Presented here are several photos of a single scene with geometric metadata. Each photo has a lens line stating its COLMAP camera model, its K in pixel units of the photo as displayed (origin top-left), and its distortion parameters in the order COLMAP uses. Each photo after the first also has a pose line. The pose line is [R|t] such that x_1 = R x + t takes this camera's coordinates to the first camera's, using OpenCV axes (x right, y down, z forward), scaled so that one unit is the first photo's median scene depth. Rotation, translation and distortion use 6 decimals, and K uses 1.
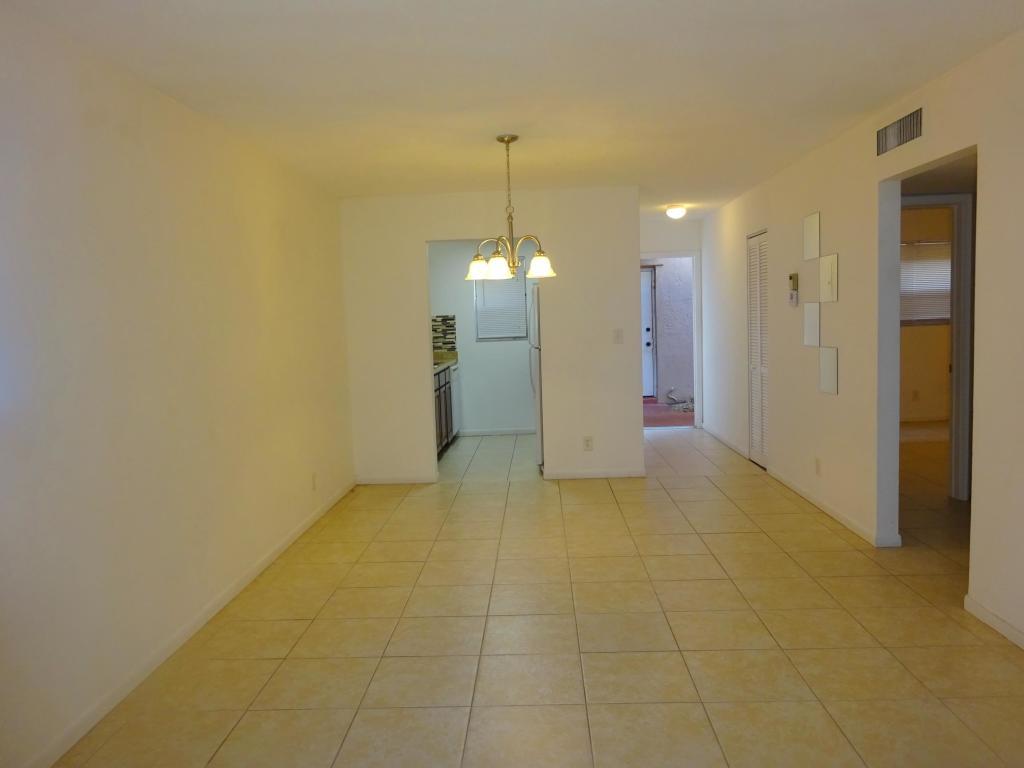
lens RADIAL K [[750.5, 0, 512.0], [0, 750.5, 384.0], [0, 0, 1]] dist [-0.003864, 0.000917]
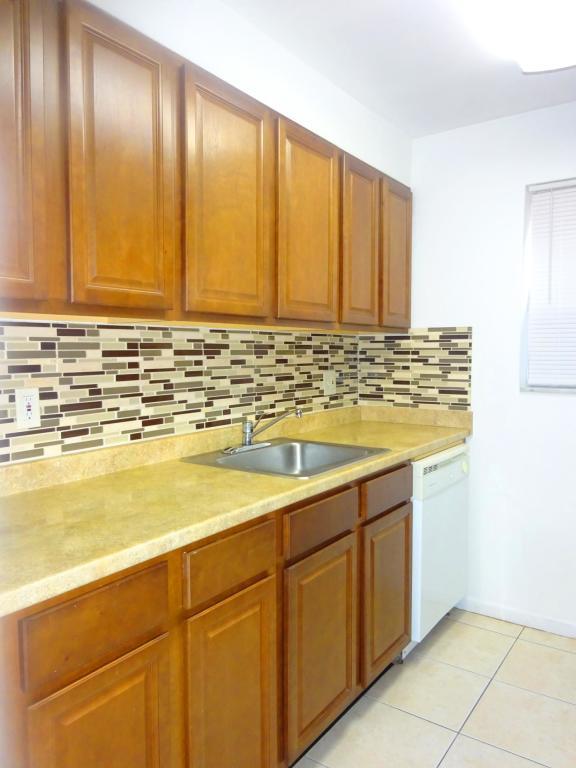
lens RADIAL K [[562.9, 0, 288.0], [0, 562.9, 384.0], [0, 0, 1]] dist [-0.003864, 0.000917]
pose [[0.839000, 0.067457, -0.539933, 0.010583], [-0.080179, 0.996780, -0.000057, -0.051168], [0.538191, 0.043339, 0.841708, 0.678261]]
